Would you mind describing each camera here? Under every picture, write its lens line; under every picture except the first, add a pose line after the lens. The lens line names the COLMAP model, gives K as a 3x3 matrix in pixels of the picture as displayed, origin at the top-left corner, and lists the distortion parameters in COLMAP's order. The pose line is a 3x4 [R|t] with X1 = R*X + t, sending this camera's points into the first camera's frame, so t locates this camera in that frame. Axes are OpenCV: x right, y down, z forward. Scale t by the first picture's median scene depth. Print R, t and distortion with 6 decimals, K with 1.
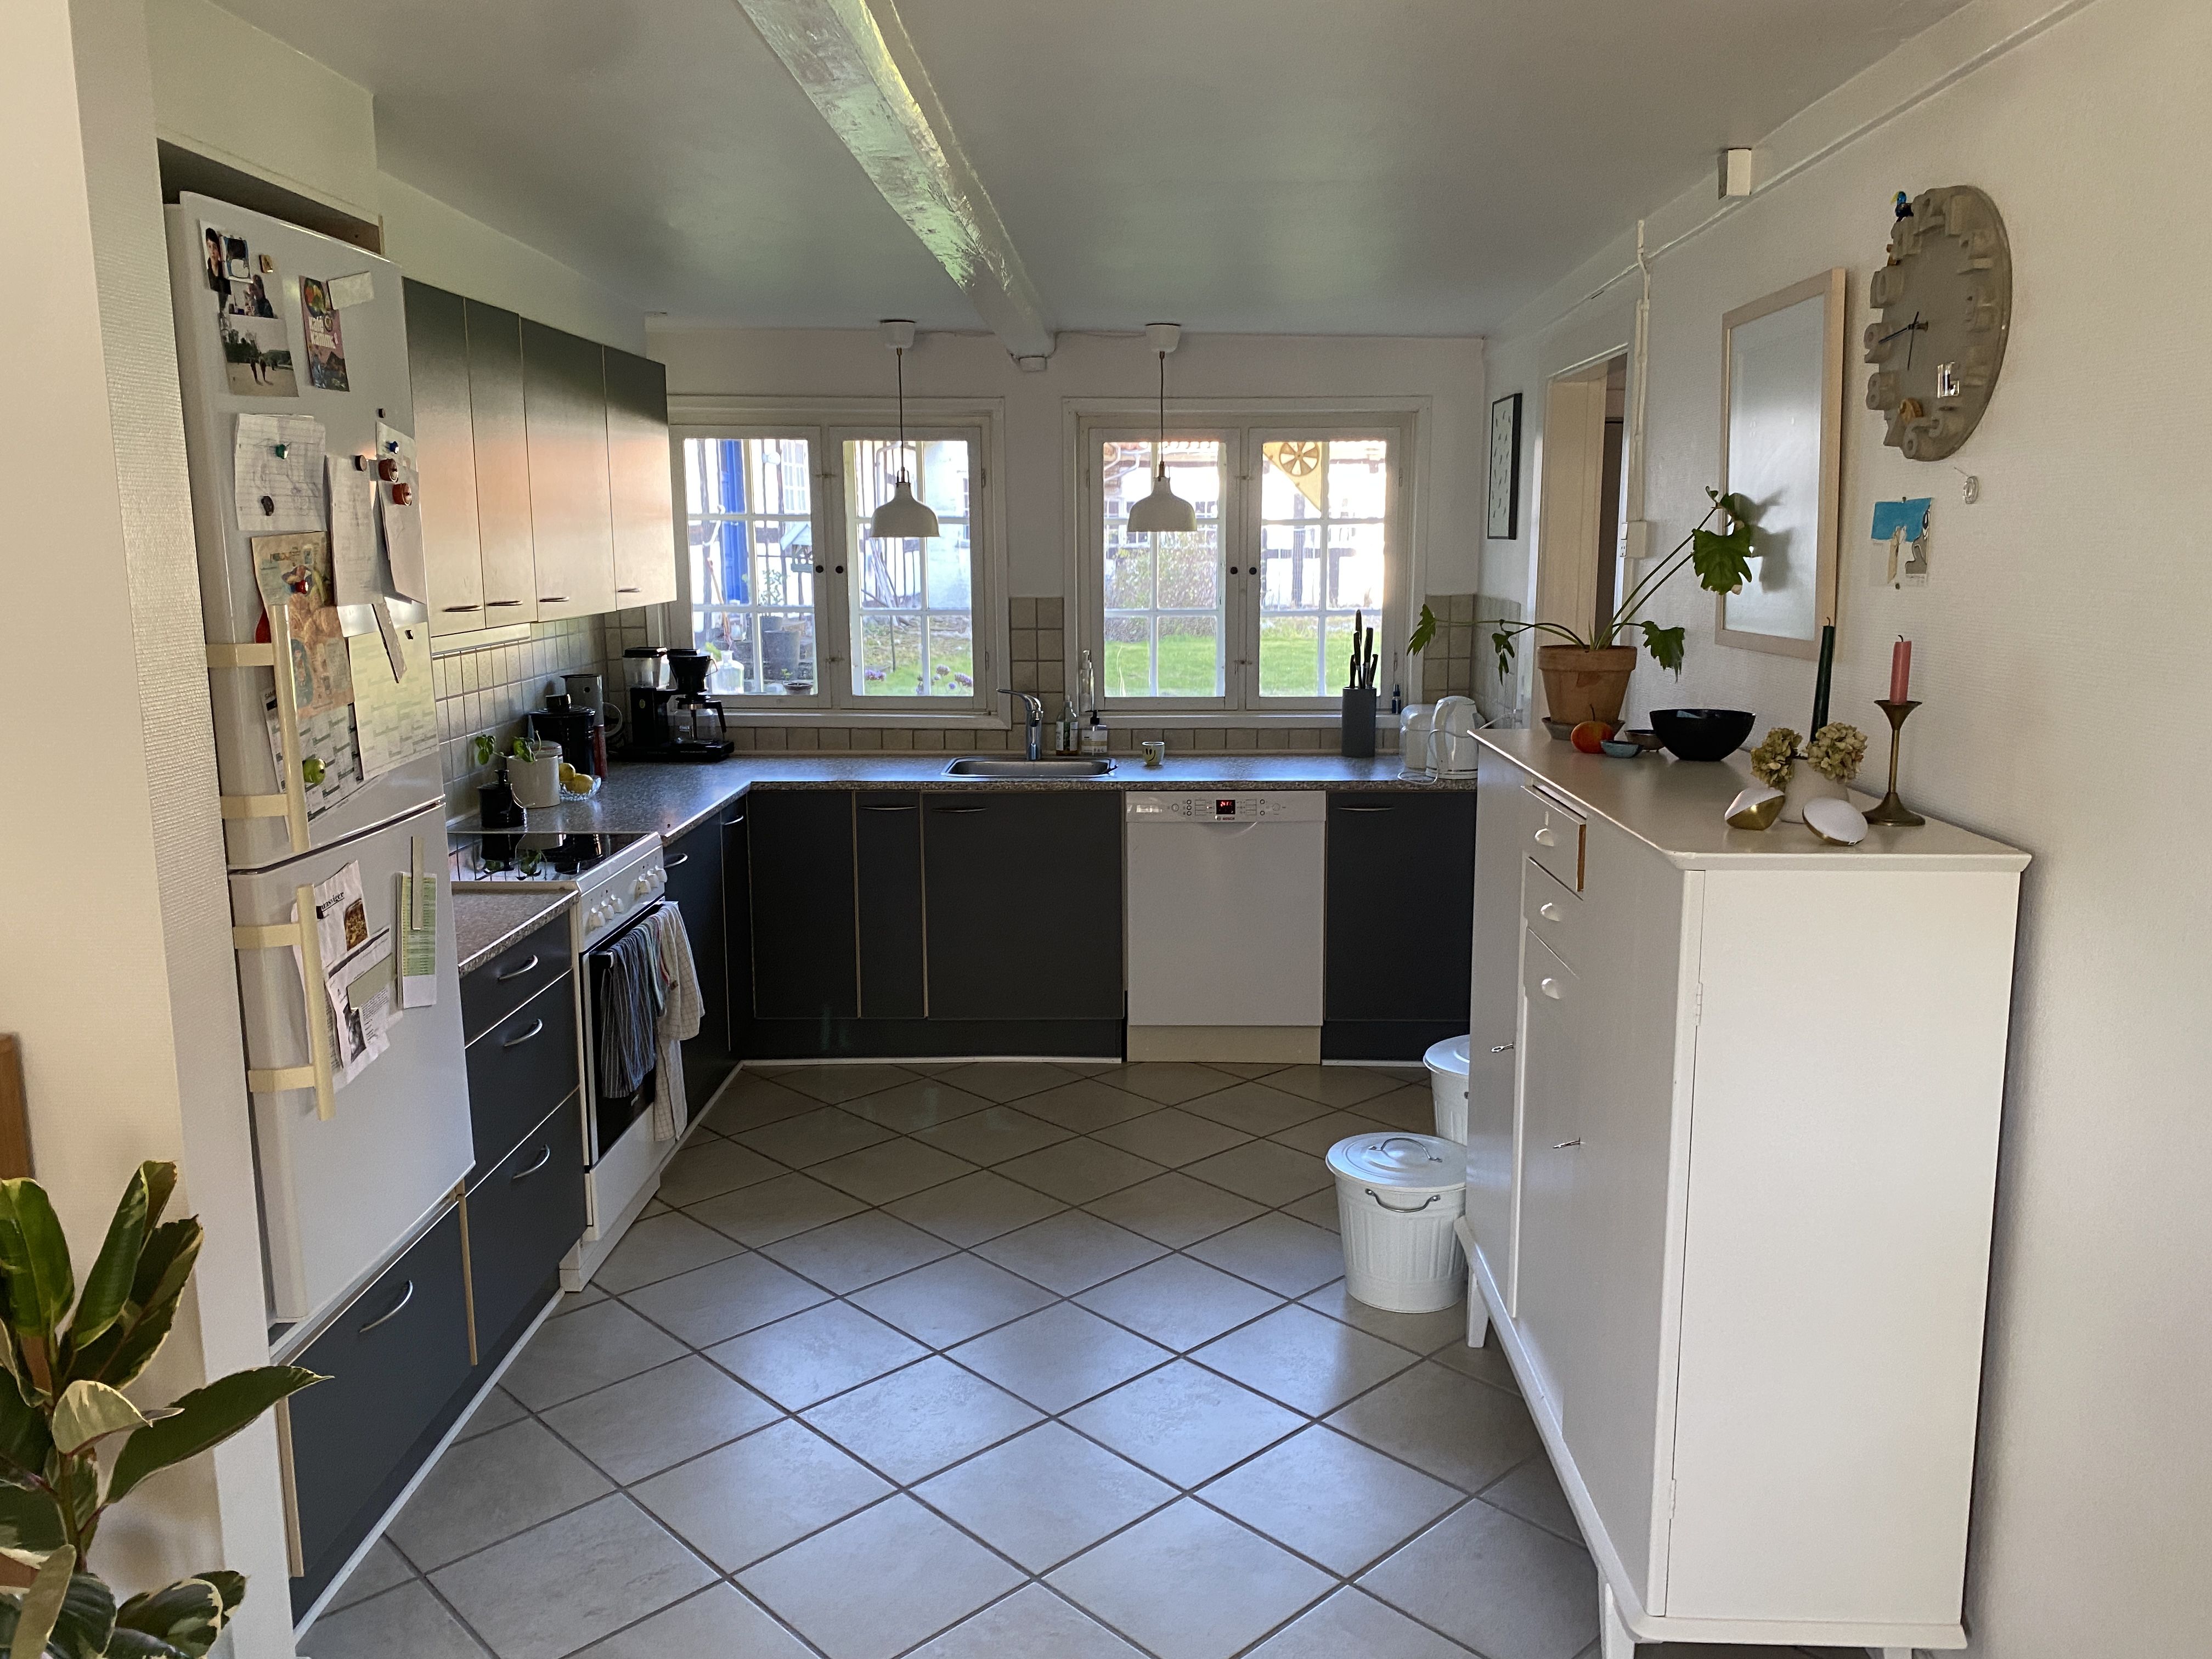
lens RADIAL K [[1677.6, 0, 1107.4], [0, 1677.6, 827.0], [0, 0, 1]] dist [0.002071, 0.000078]
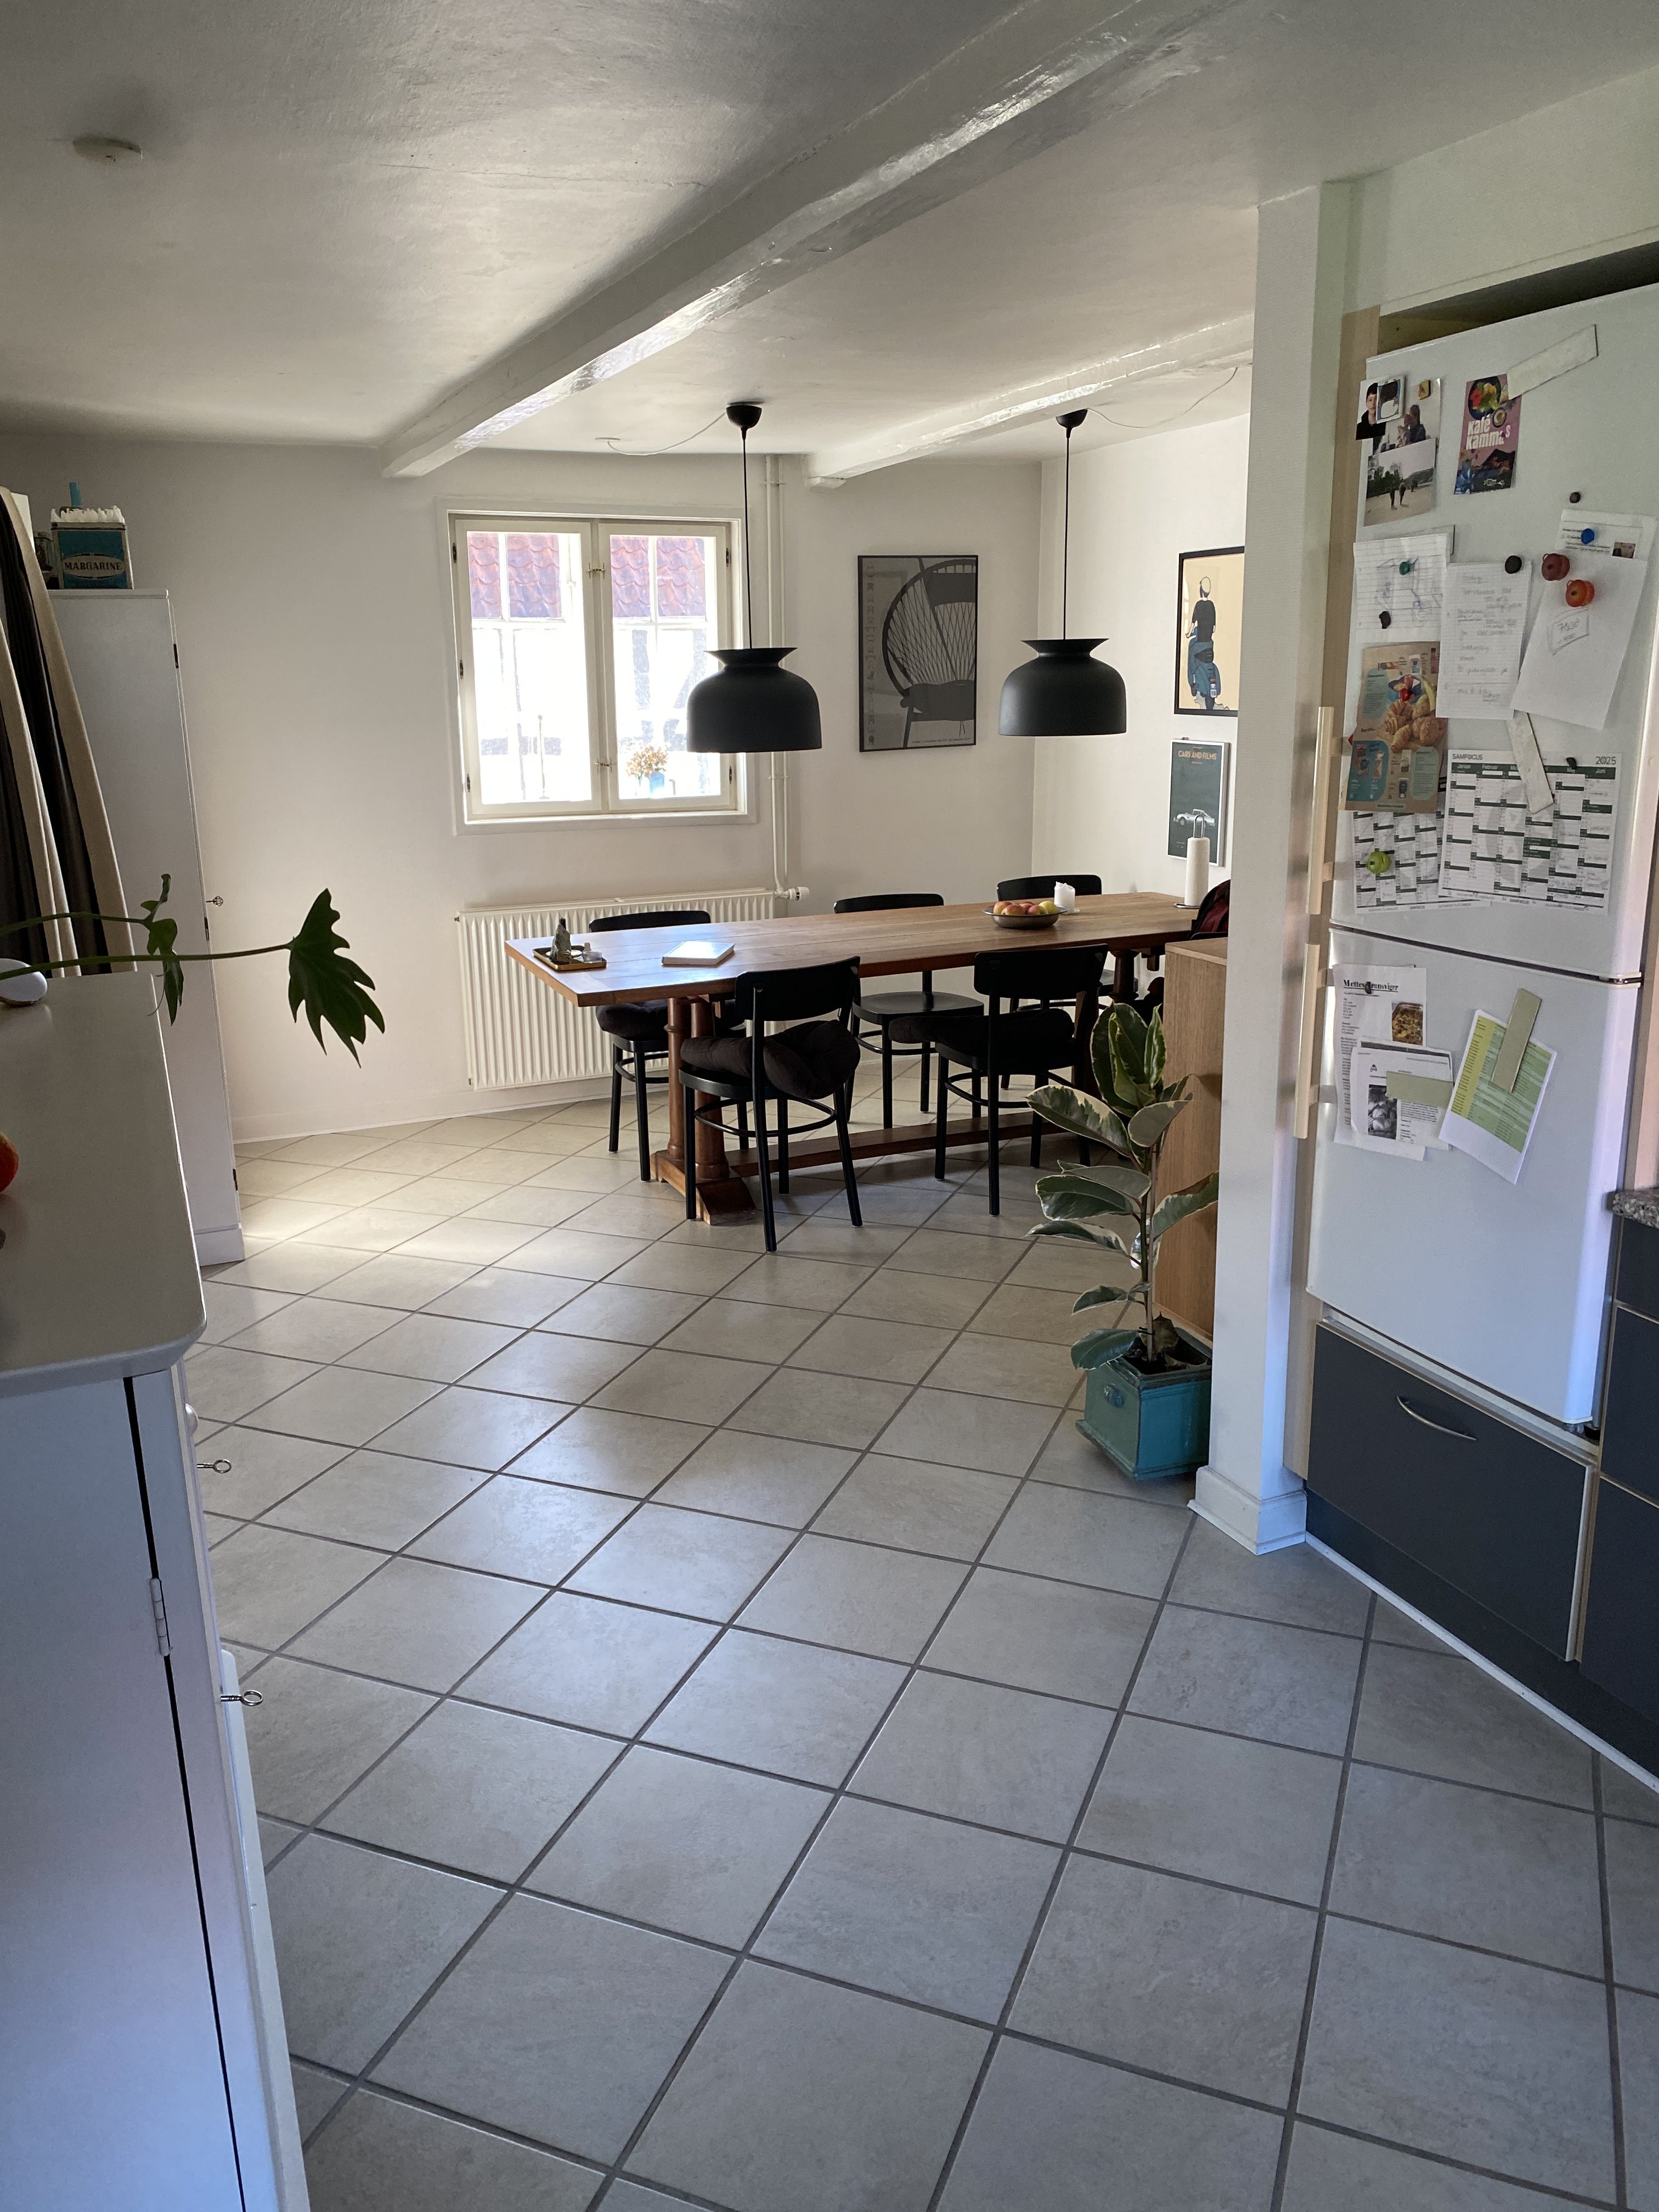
lens RADIAL K [[1677.6, 0, 830.9], [0, 1677.6, 1109.0], [0, 0, 1]] dist [0.002071, 0.000078]
pose [[-0.905080, 0.131191, -0.404498, 0.342839], [-0.050516, 0.911315, 0.408598, -0.335059], [0.422229, 0.390248, -0.818186, 1.901134]]
